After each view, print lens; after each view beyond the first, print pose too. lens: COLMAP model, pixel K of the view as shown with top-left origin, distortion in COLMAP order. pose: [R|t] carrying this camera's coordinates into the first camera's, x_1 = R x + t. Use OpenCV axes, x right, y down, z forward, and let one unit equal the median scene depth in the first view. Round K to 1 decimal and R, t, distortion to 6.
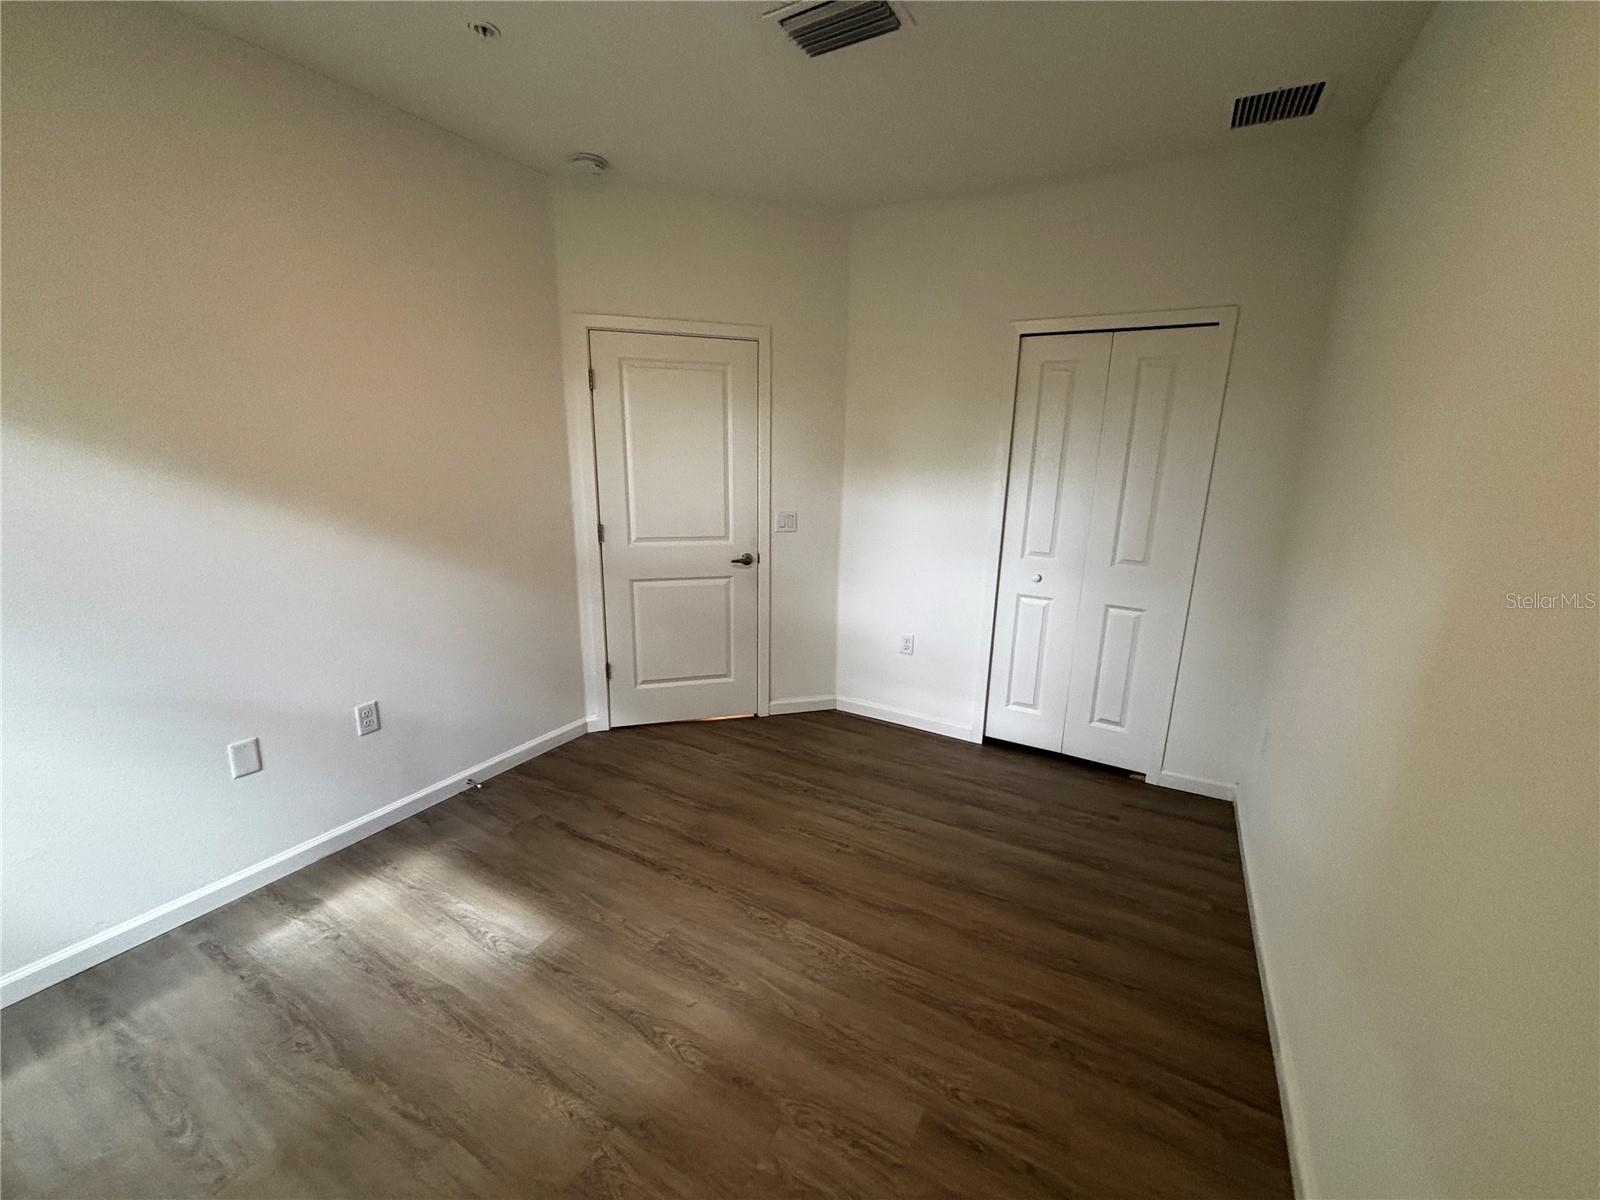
lens RADIAL K [[639.1, 0, 802.8], [0, 639.1, 601.3], [0, 0, 1]] dist [-0.000282, 0.000052]
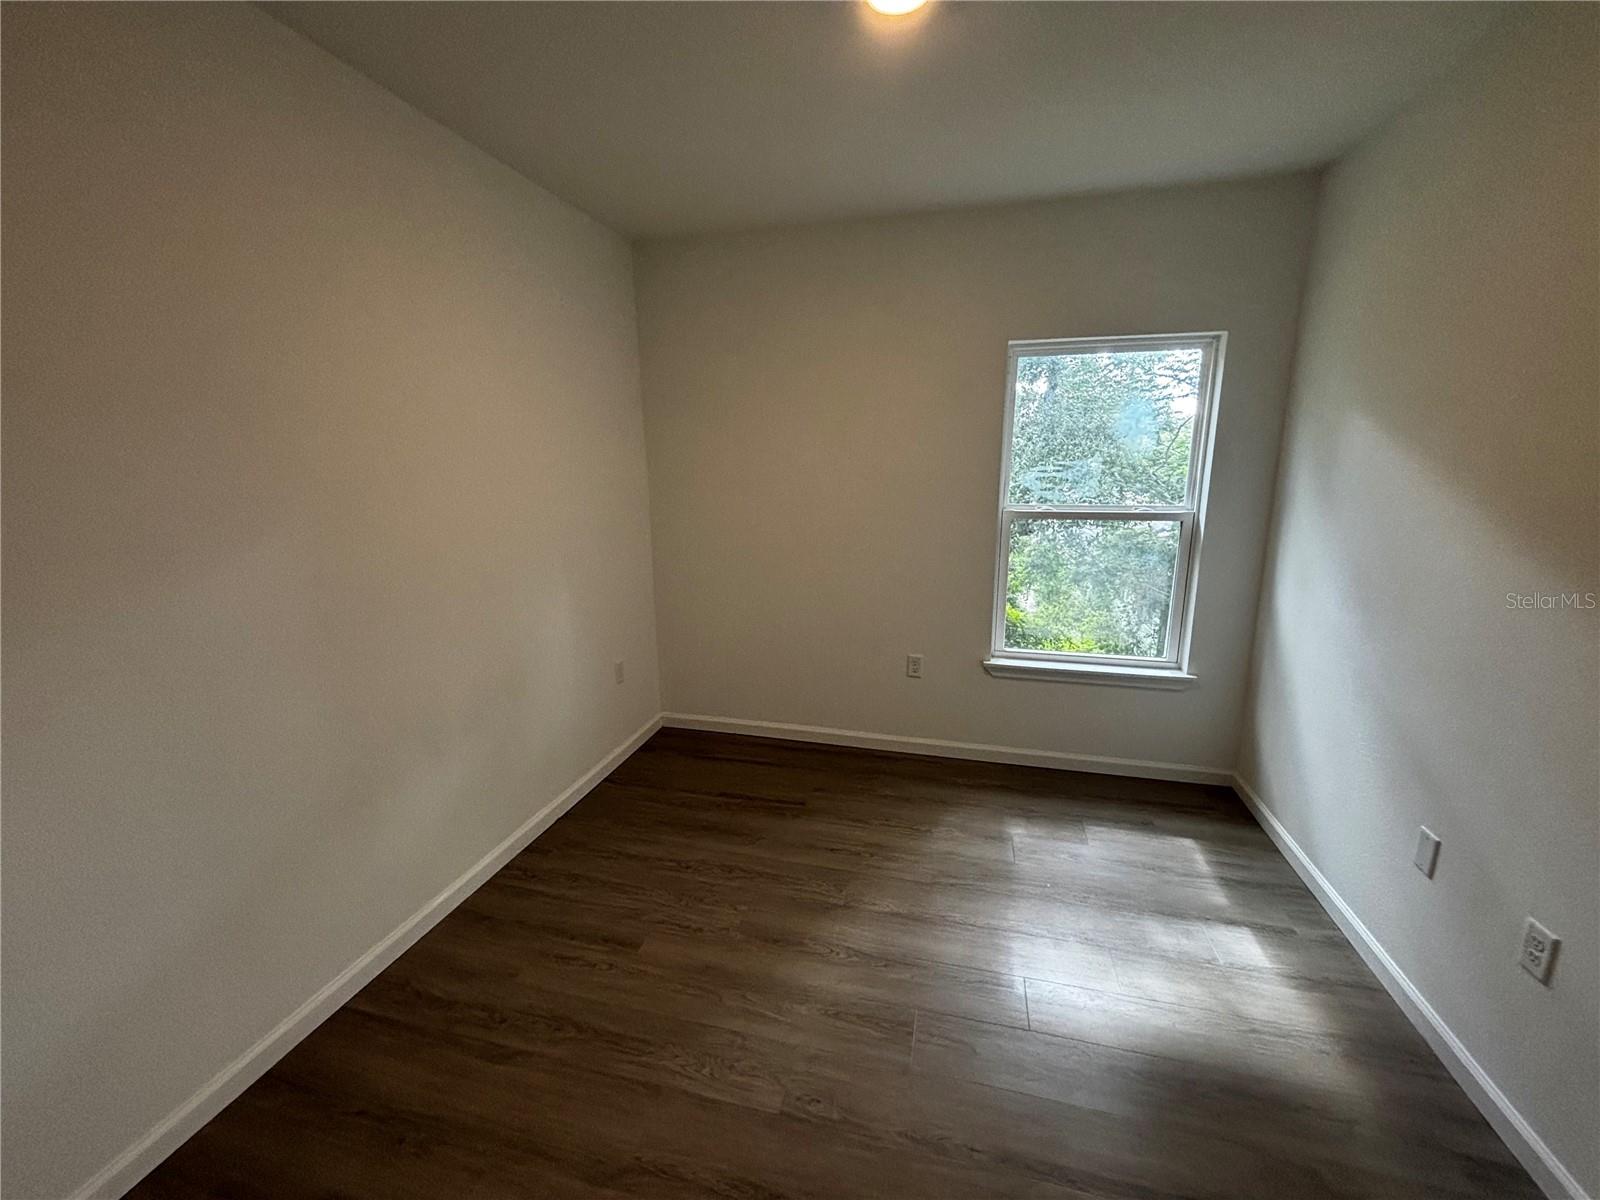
lens RADIAL K [[639.1, 0, 802.8], [0, 639.1, 601.3], [0, 0, 1]] dist [-0.000282, 0.000052]
pose [[-0.965189, 0.043749, -0.257867, 0.140096], [-0.073685, 0.900496, 0.428576, -0.415053], [0.250958, 0.432658, -0.865926, 1.636400]]
